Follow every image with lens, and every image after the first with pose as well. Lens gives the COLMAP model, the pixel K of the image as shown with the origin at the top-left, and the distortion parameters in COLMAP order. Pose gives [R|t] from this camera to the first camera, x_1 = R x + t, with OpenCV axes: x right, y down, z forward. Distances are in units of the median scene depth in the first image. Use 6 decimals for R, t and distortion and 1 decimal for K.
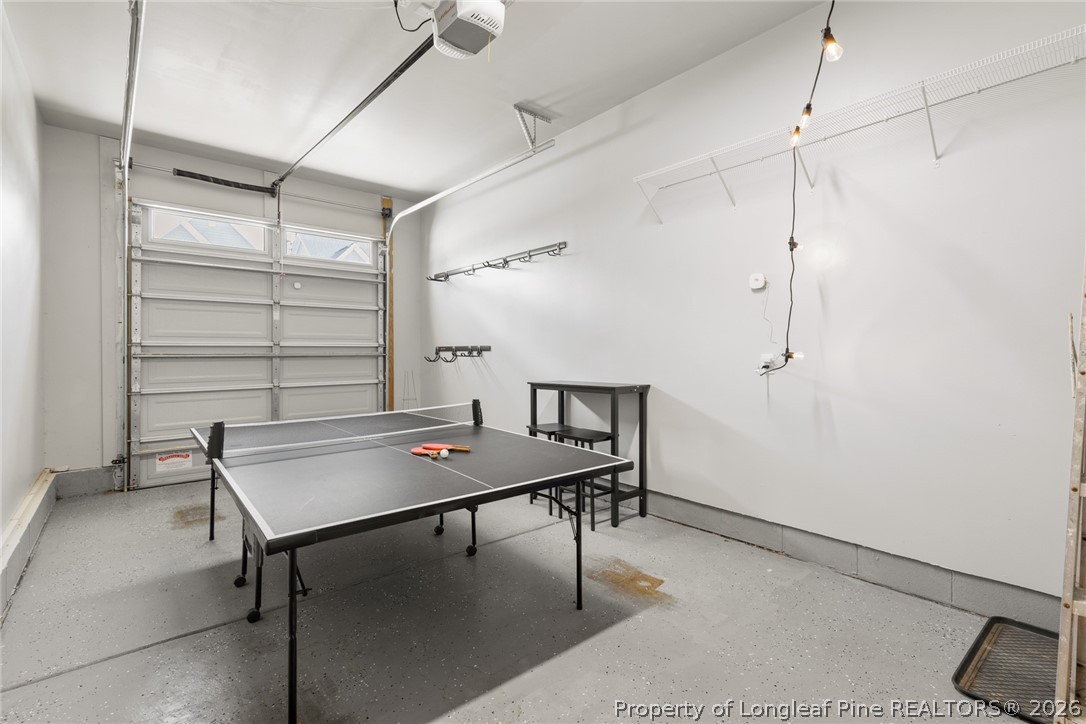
lens RADIAL K [[497.1, 0, 541.3], [0, 497.1, 344.3], [0, 0, 1]] dist [0.003031, 0.005855]
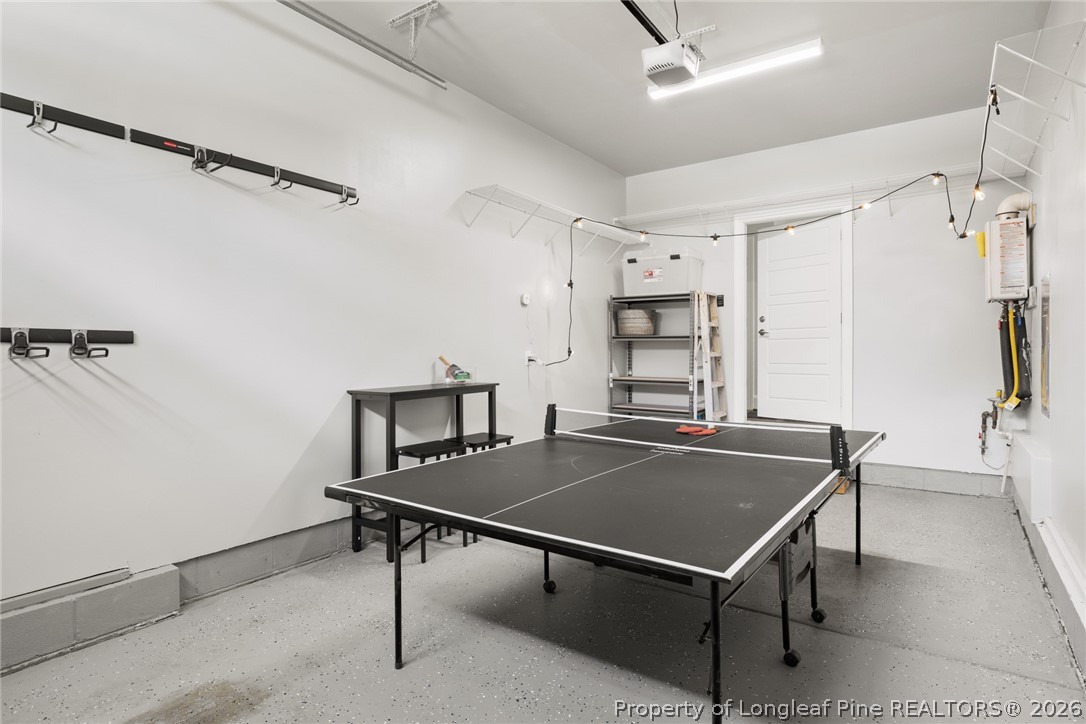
lens RADIAL K [[603.1, 0, 545.9], [0, 603.1, 344.7], [0, 0, 1]] dist [0.000610, 0.000739]
pose [[-0.275001, 0.019687, 0.961242, -0.991550], [-0.010830, 0.999663, -0.023572, 0.032960], [-0.961383, -0.016892, -0.274695, 1.164591]]
